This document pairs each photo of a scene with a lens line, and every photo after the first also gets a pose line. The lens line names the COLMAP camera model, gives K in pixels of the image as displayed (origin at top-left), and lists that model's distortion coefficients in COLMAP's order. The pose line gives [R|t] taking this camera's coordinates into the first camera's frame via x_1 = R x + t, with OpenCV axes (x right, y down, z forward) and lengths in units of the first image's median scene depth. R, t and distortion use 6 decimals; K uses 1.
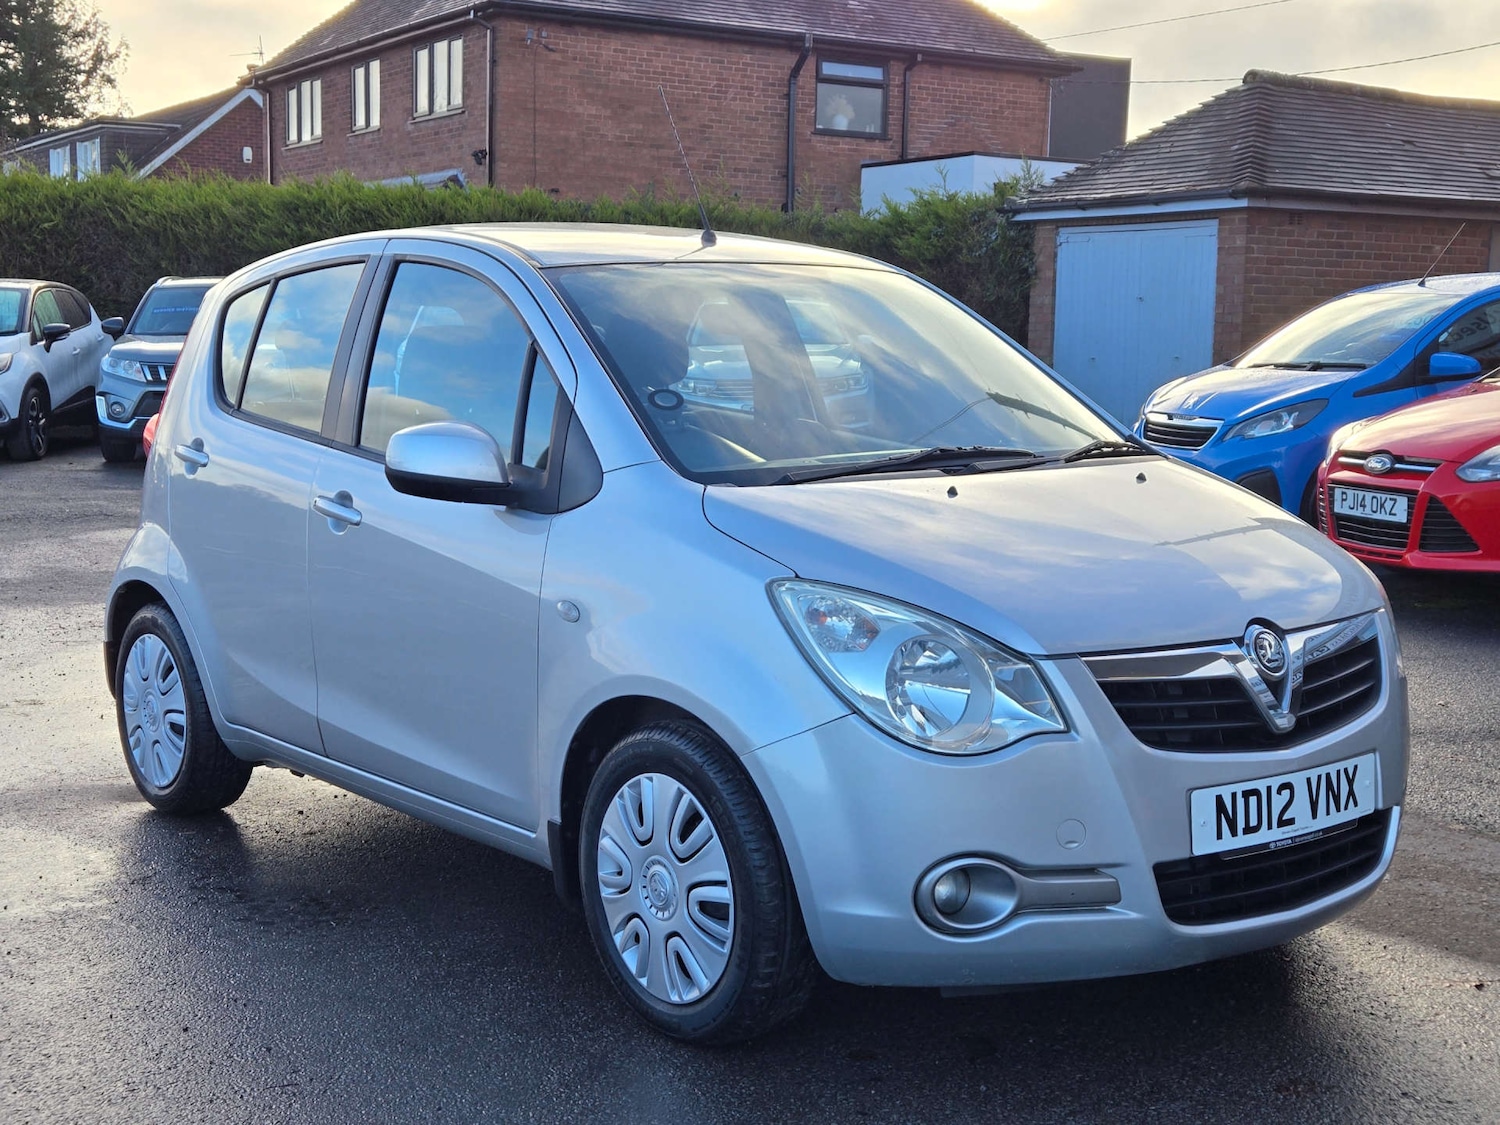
lens RADIAL K [[2023.7, 0, 752.8], [0, 2023.7, 590.0], [0, 0, 1]] dist [0.059245, 0.028030]
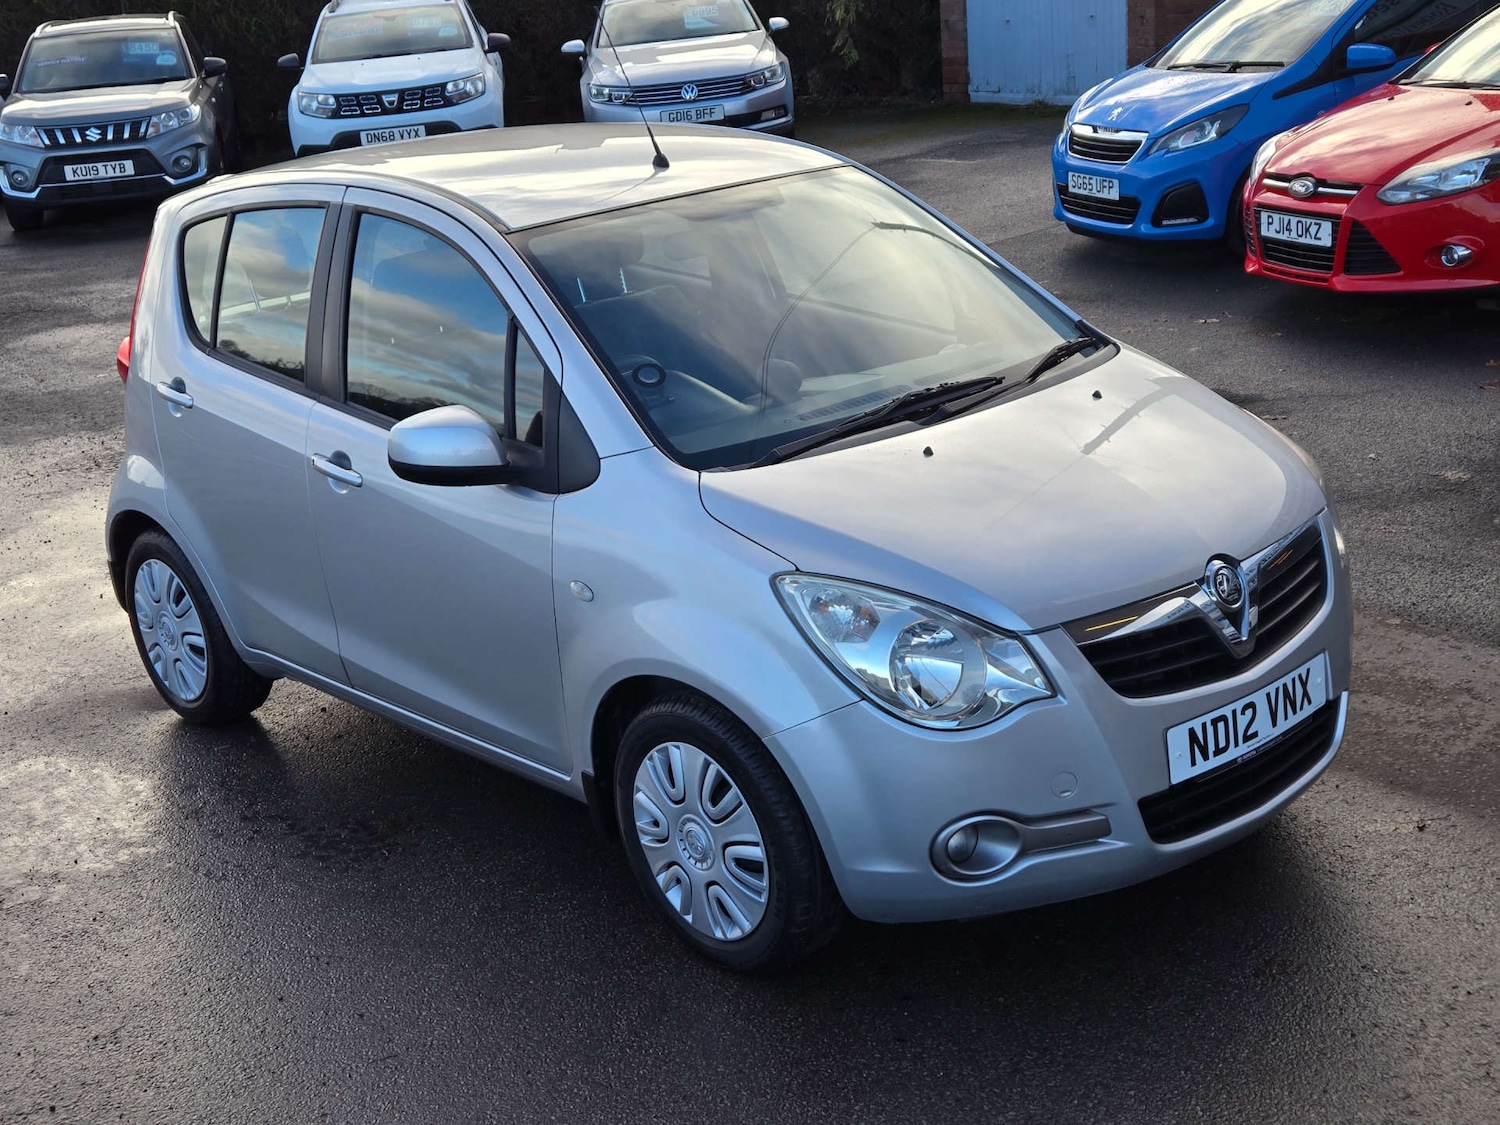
lens RADIAL K [[2026.3, 0, 785.5], [0, 2026.3, 589.0], [0, 0, 1]] dist [0.057260, 0.029689]
pose [[0.994219, -0.099907, 0.039341, -0.026943], [0.090931, 0.978269, 0.186335, -0.189784], [-0.057102, -0.181680, 0.981698, -0.066302]]
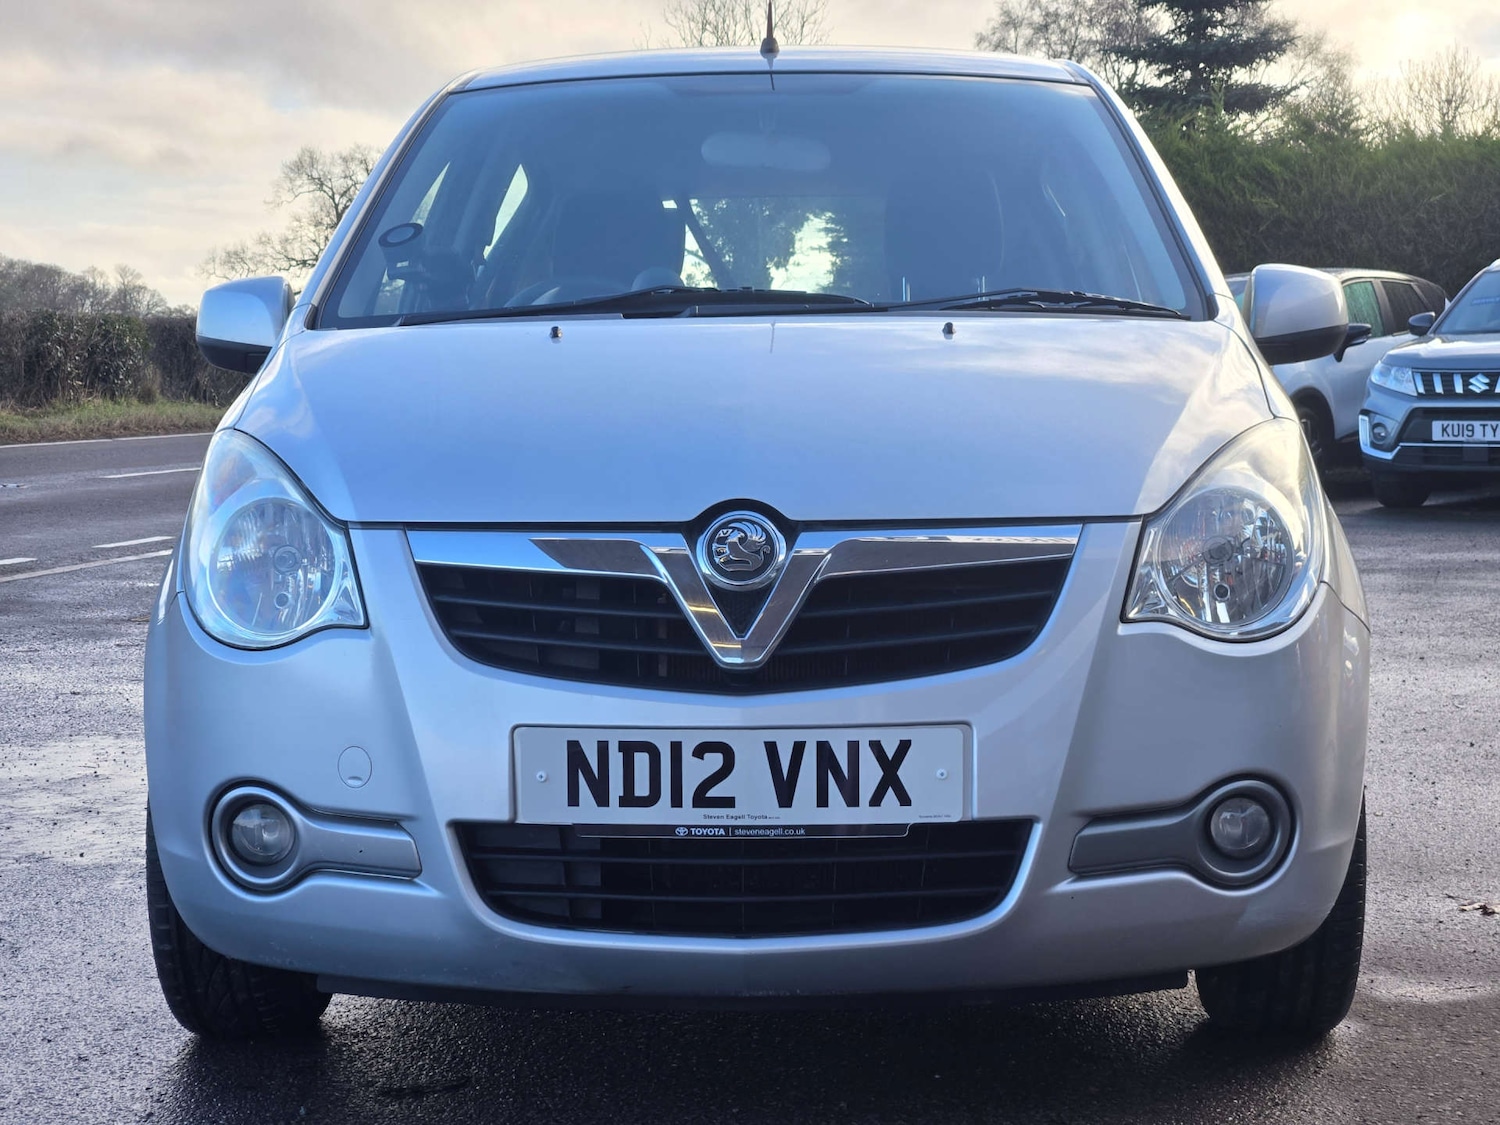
lens RADIAL K [[2927.4, 0, 780.1], [0, 2927.4, 648.2], [0, 0, 1]] dist [-0.156797, 1.590908]
pose [[0.758400, 0.048132, -0.650009, 0.869344], [-0.073708, 0.997206, -0.012157, 0.071170], [0.647608, 0.057130, 0.759829, 0.268804]]
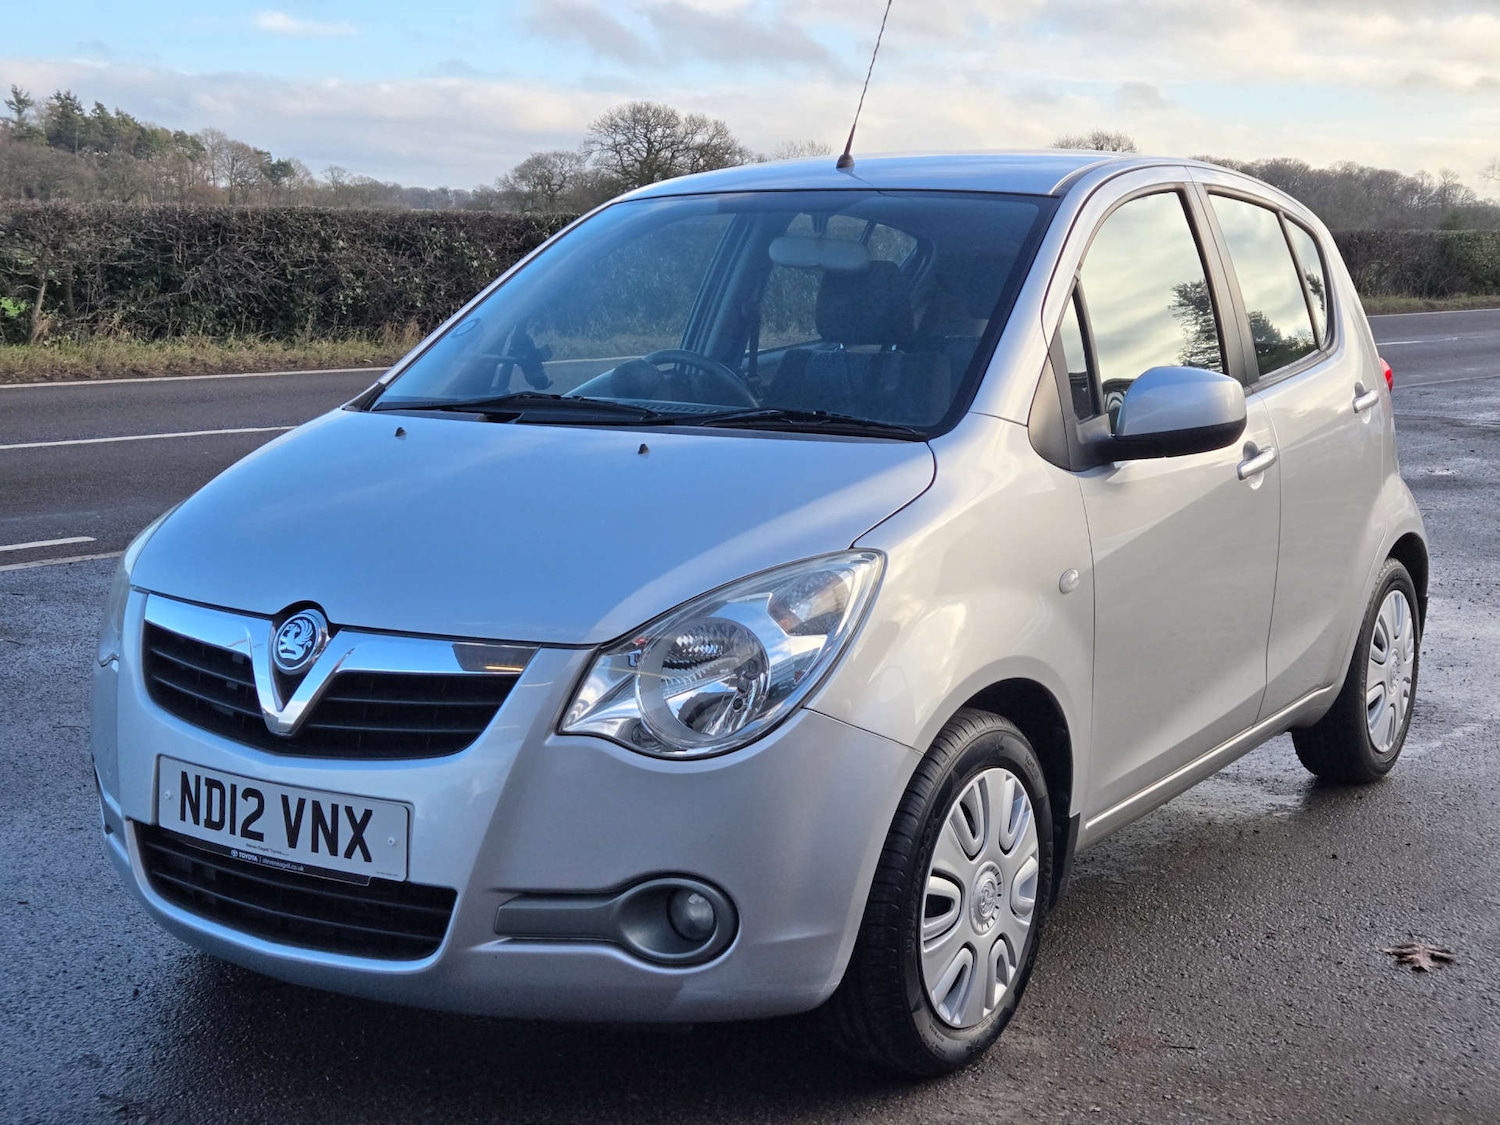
lens RADIAL K [[2066.1, 0, 787.9], [0, 2066.1, 558.9], [0, 0, 1]] dist [0.053599, 0.049044]
pose [[0.311499, 0.138805, -0.940054, 1.105702], [-0.131068, 0.986094, 0.102173, -0.117307], [0.941164, 0.091384, 0.325361, 0.882536]]
